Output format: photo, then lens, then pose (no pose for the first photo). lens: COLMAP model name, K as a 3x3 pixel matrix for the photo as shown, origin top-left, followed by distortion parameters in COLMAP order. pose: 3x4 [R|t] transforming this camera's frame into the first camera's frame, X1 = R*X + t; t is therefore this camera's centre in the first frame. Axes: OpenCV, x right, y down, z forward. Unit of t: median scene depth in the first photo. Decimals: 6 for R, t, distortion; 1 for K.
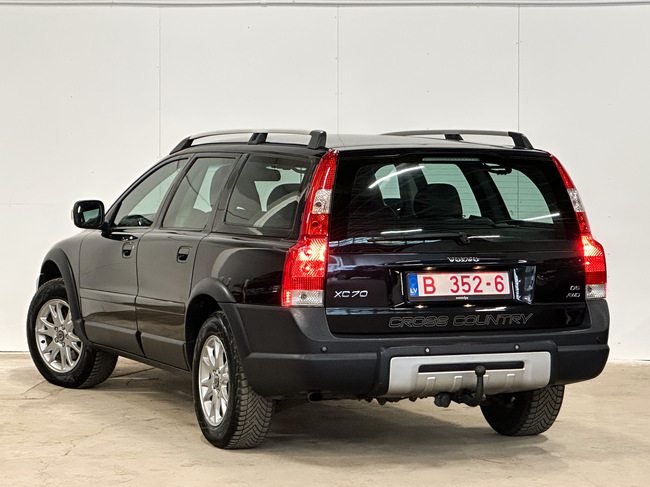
lens RADIAL K [[2216.4, 0, 325.5], [0, 2216.4, 242.0], [0, 0, 1]] dist [0.015530, 0.000000]
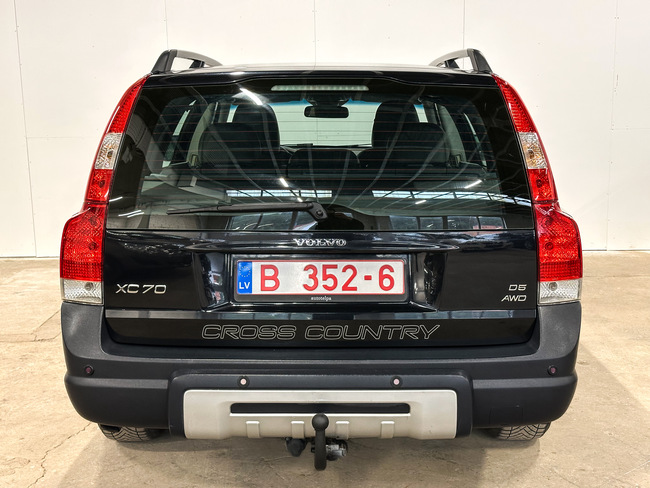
lens RADIAL K [[915.4, 0, 326.4], [0, 915.4, 242.3], [0, 0, 1]] dist [0.143672, 0.000000]
pose [[0.922872, 0.052091, -0.381567, 0.166788], [-0.011656, 0.994134, 0.107527, -0.021068], [0.384930, -0.094786, 0.918066, 0.749049]]
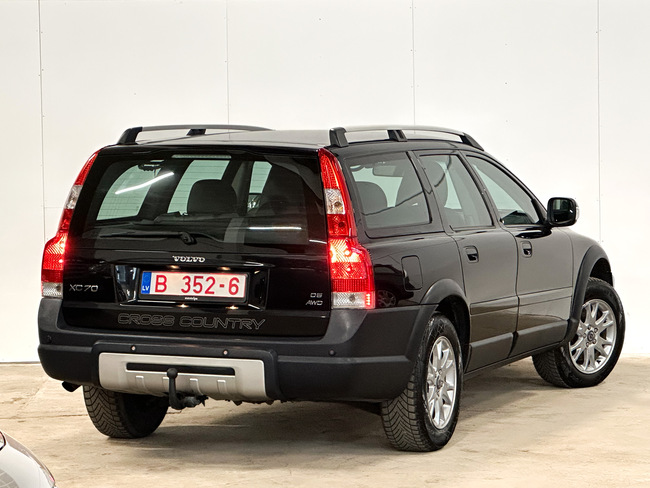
lens RADIAL K [[2293.5, 0, 324.7], [0, 2293.5, 240.7], [0, 0, 1]] dist [-0.533048, 0.000000]
pose [[0.720406, 0.031672, -0.692829, 0.797349], [-0.033704, 0.999375, 0.010641, -0.012716], [0.692733, 0.015685, 0.721023, 0.316188]]
